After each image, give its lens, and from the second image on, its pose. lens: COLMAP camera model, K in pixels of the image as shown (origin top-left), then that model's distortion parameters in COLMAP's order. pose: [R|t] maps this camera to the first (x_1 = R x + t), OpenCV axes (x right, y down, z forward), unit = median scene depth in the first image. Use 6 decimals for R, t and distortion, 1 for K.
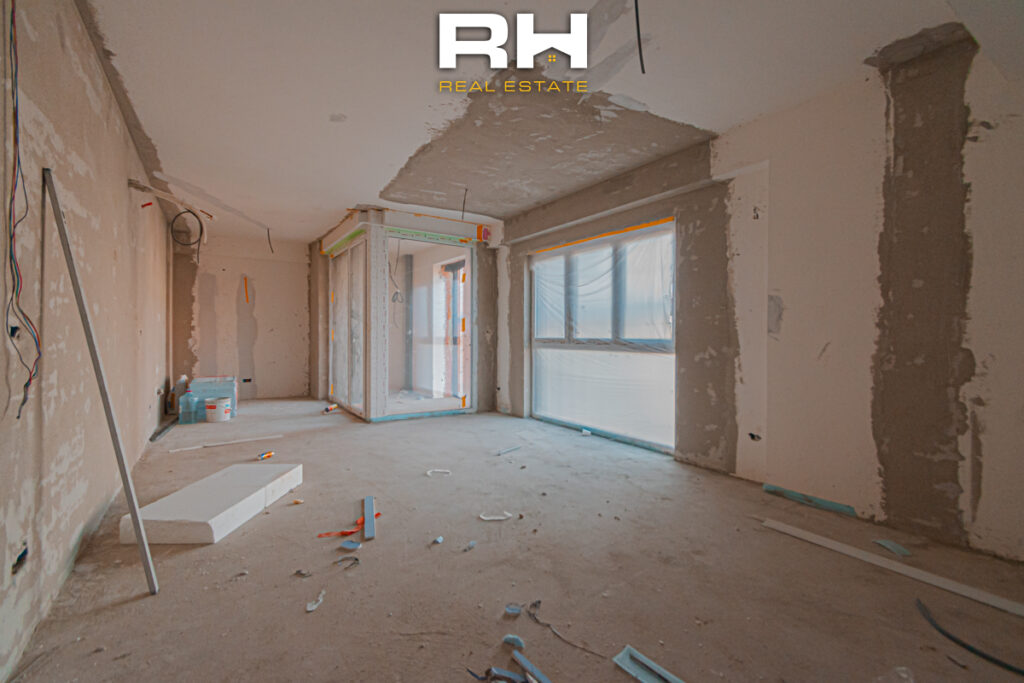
lens RADIAL K [[449.9, 0, 520.2], [0, 449.9, 340.3], [0, 0, 1]] dist [0.000614, 0.000003]
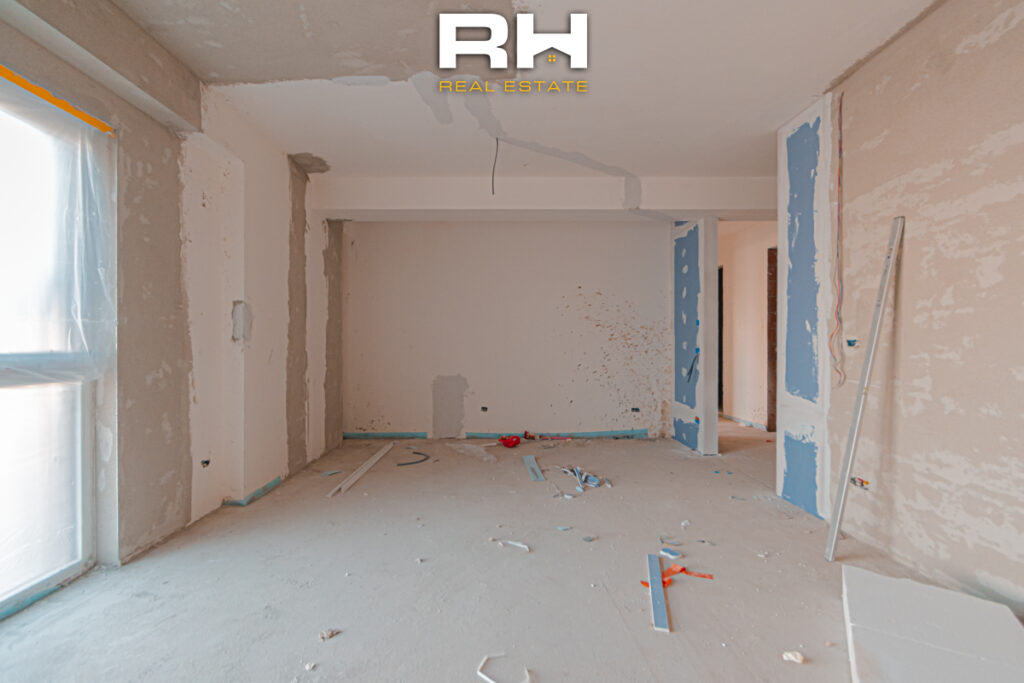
lens RADIAL K [[449.9, 0, 520.2], [0, 449.9, 340.3], [0, 0, 1]] dist [0.000614, 0.000003]
pose [[-0.843959, 0.000467, 0.536407, -0.417268], [0.004054, 0.999977, 0.005507, -0.018602], [-0.536392, 0.006823, -0.843942, 1.334163]]
